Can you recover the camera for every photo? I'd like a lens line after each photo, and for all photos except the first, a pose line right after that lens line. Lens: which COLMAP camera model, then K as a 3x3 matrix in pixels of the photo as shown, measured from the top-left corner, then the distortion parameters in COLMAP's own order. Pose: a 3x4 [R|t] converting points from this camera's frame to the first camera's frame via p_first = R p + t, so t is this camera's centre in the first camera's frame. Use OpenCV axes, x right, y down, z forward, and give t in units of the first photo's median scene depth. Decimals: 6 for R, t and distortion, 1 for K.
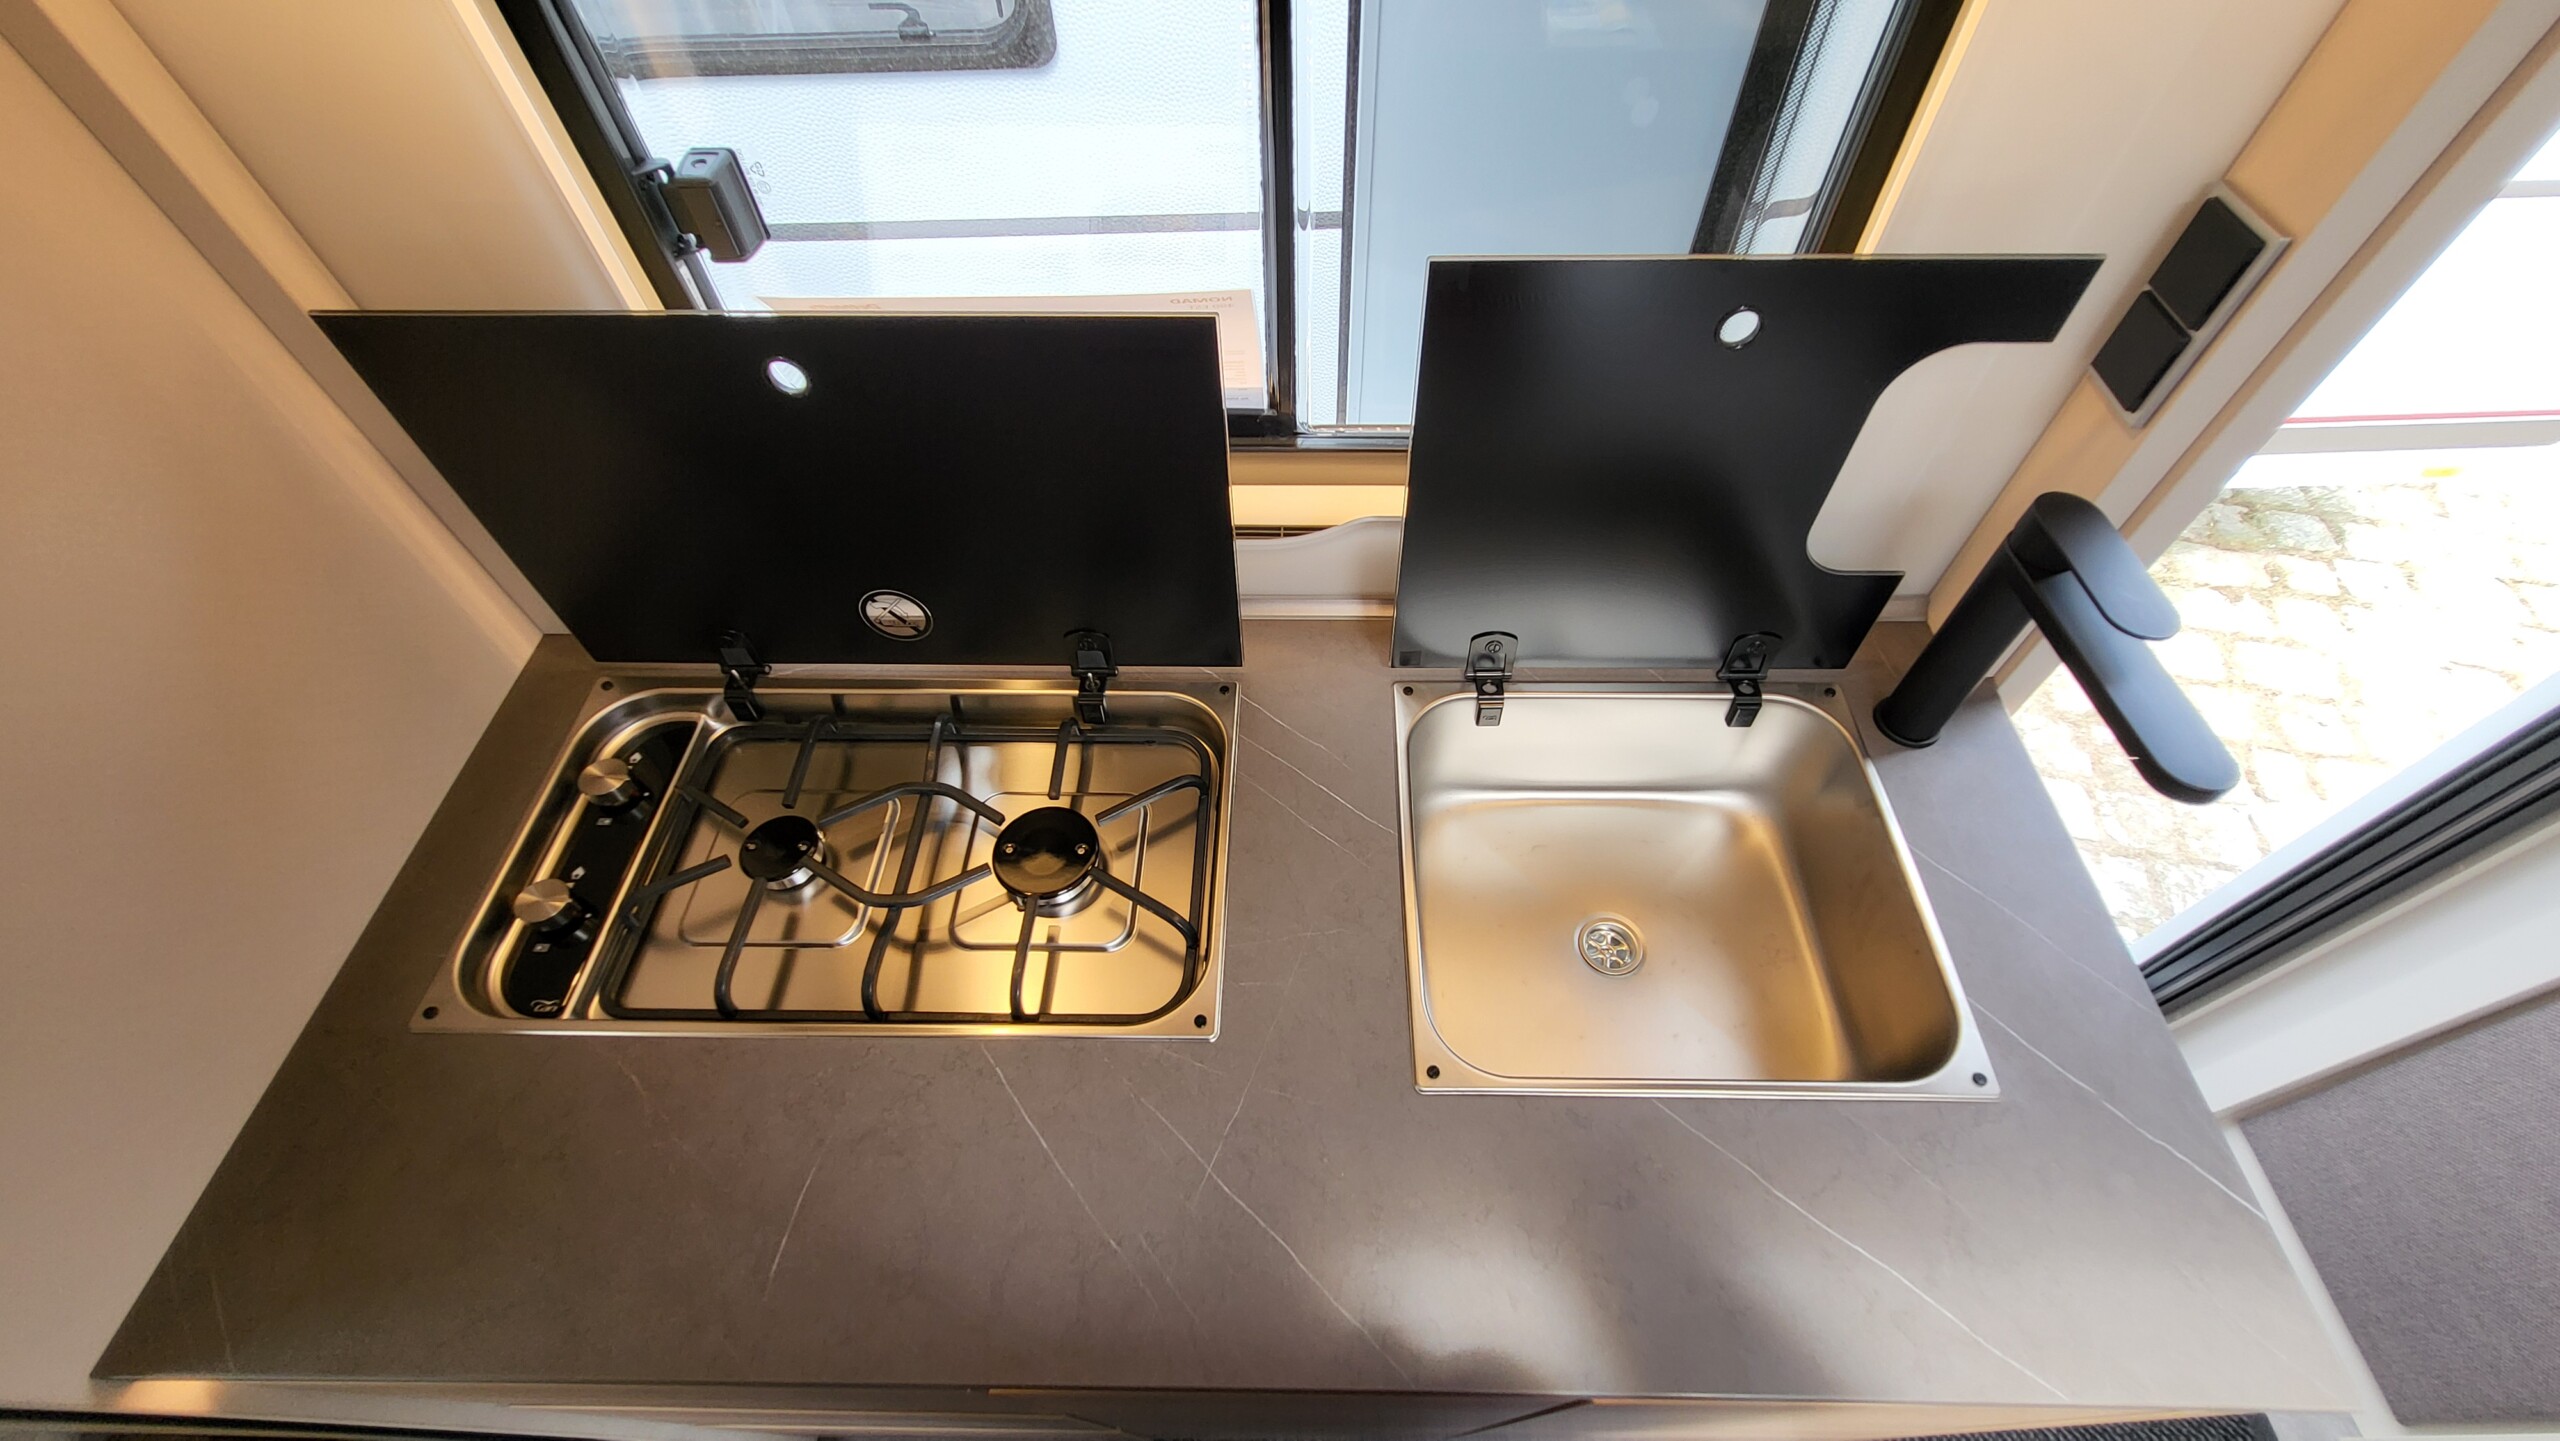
lens RADIAL K [[1018.2, 0, 1260.7], [0, 1018.2, 739.8], [0, 0, 1]] dist [0.003882, -0.000313]
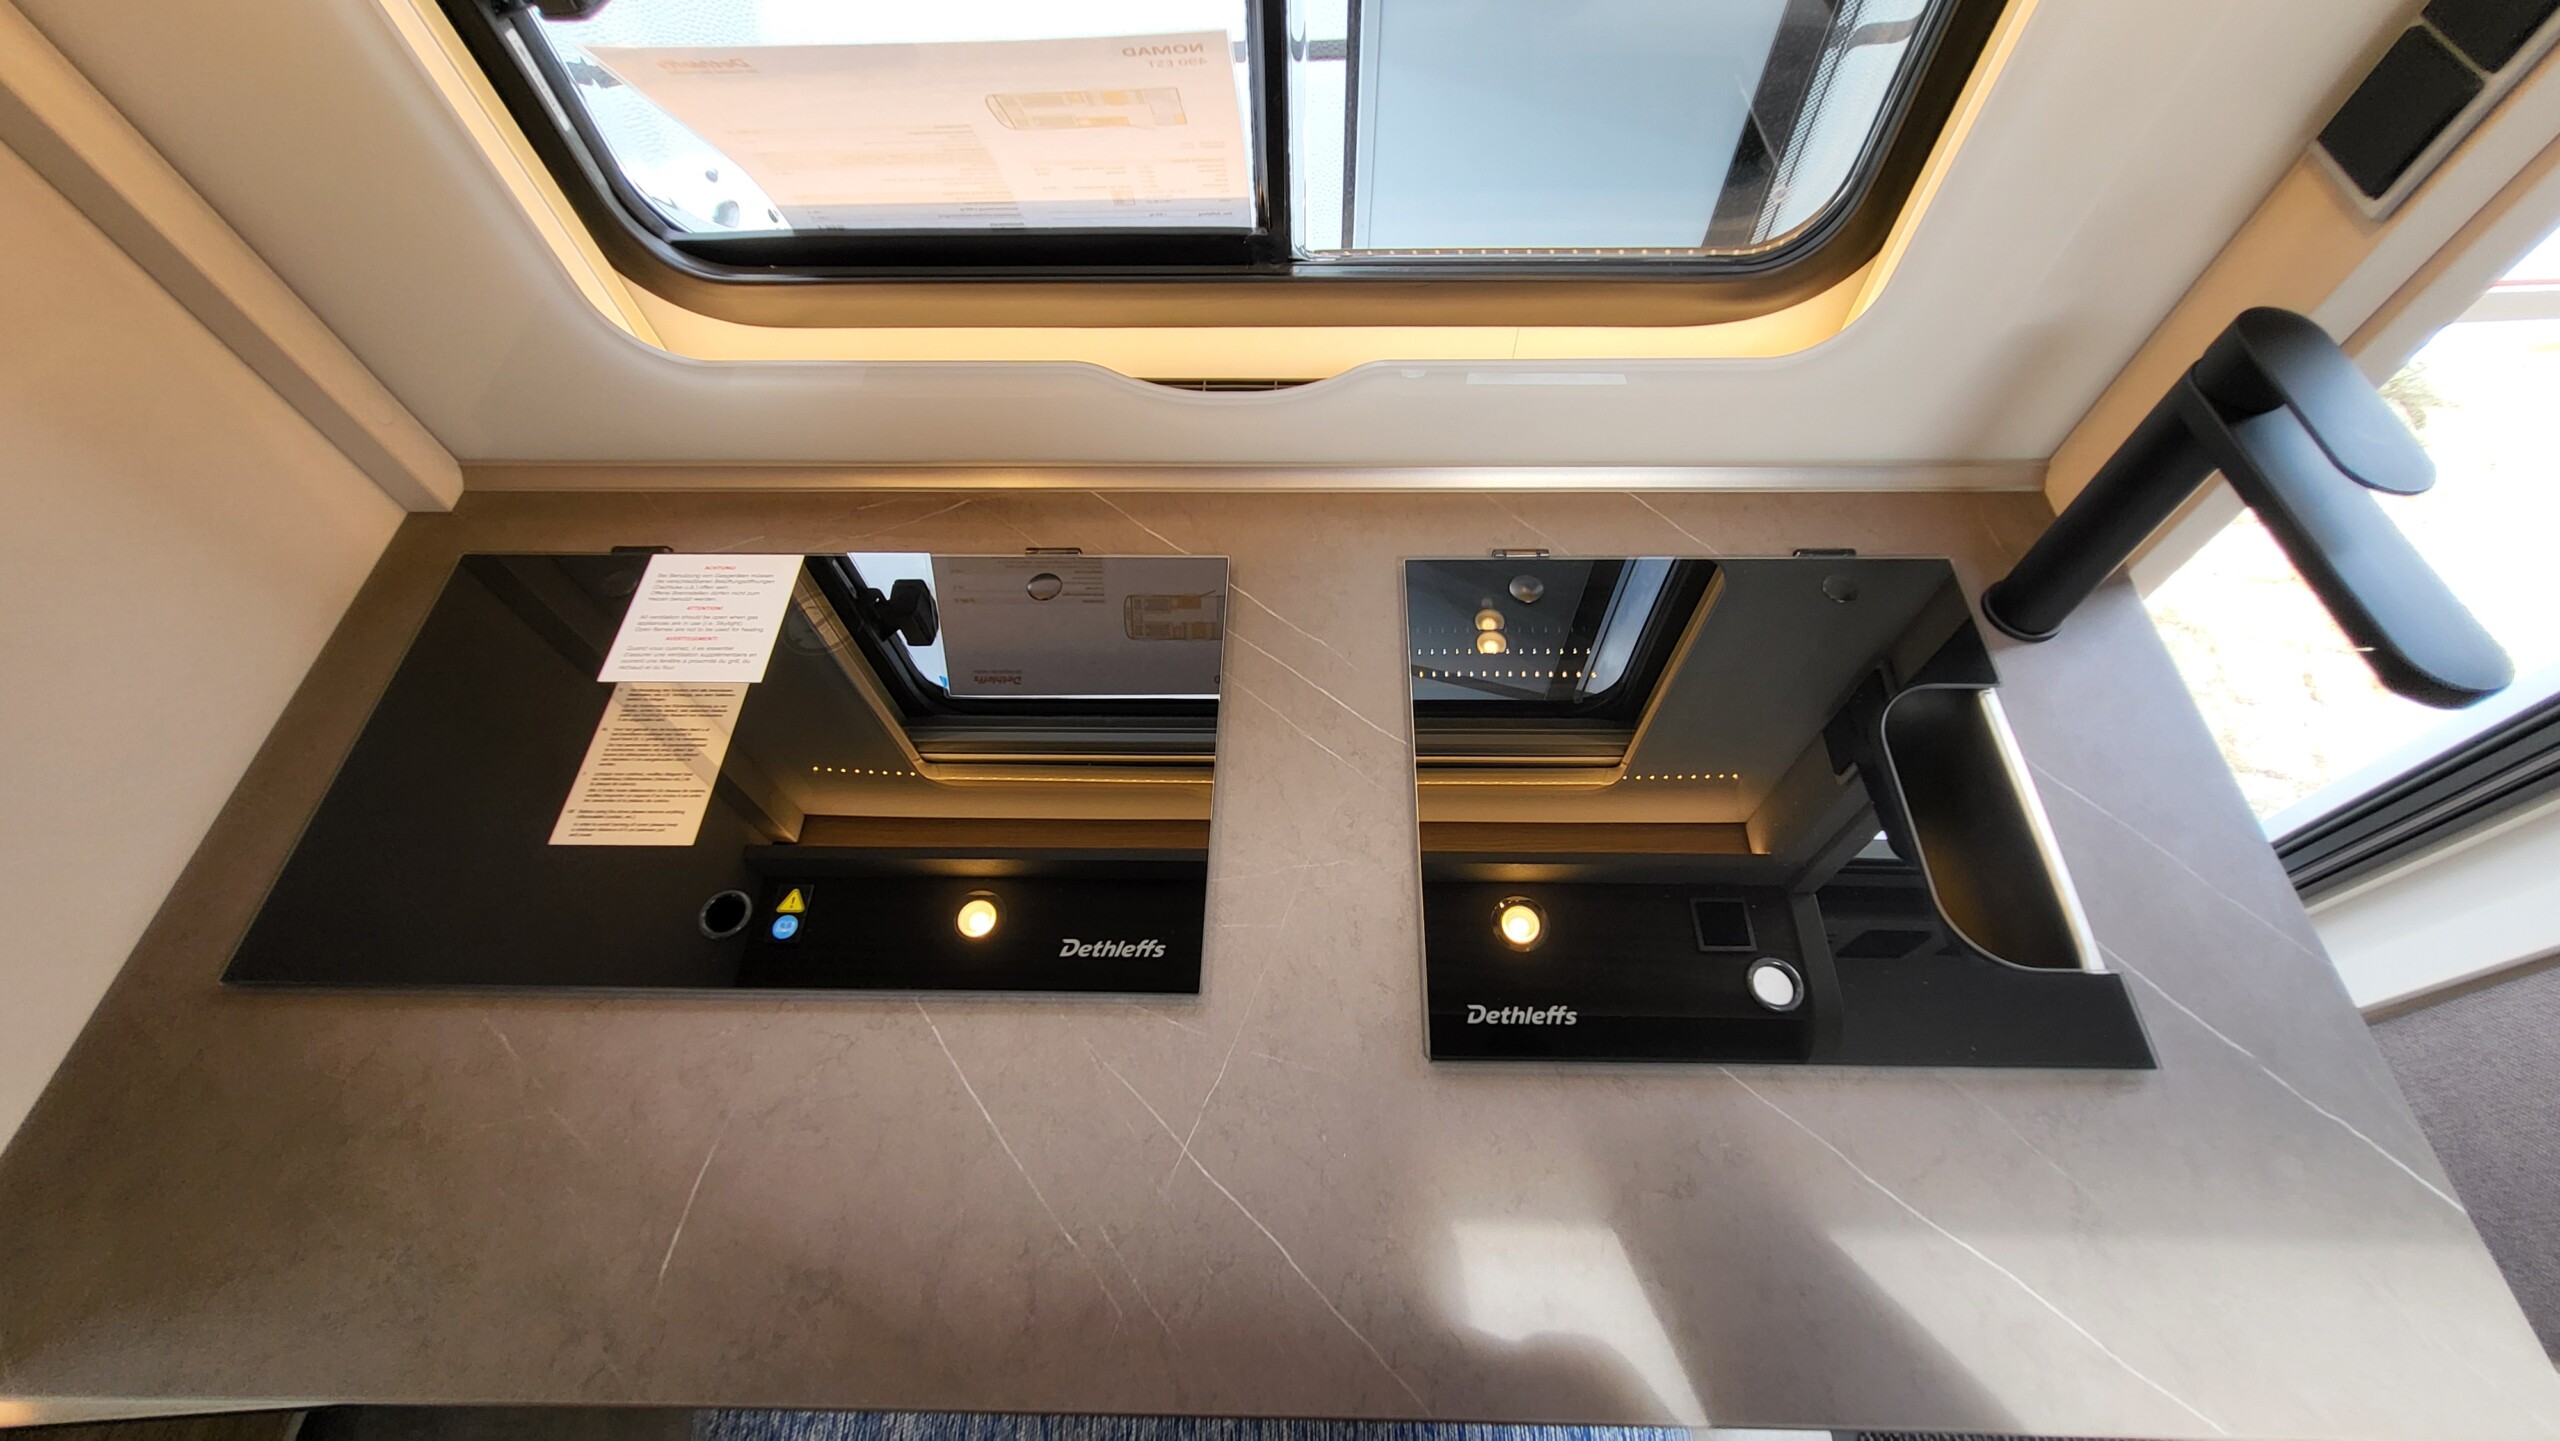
lens RADIAL K [[1018.2, 0, 1296.1], [0, 1018.2, 732.0], [0, 0, 1]] dist [0.003882, -0.000313]
pose [[0.999460, -0.002945, 0.032740, 0.013385], [0.000218, 0.996550, 0.082999, 0.012112], [-0.032871, -0.082947, 0.996012, 0.184041]]
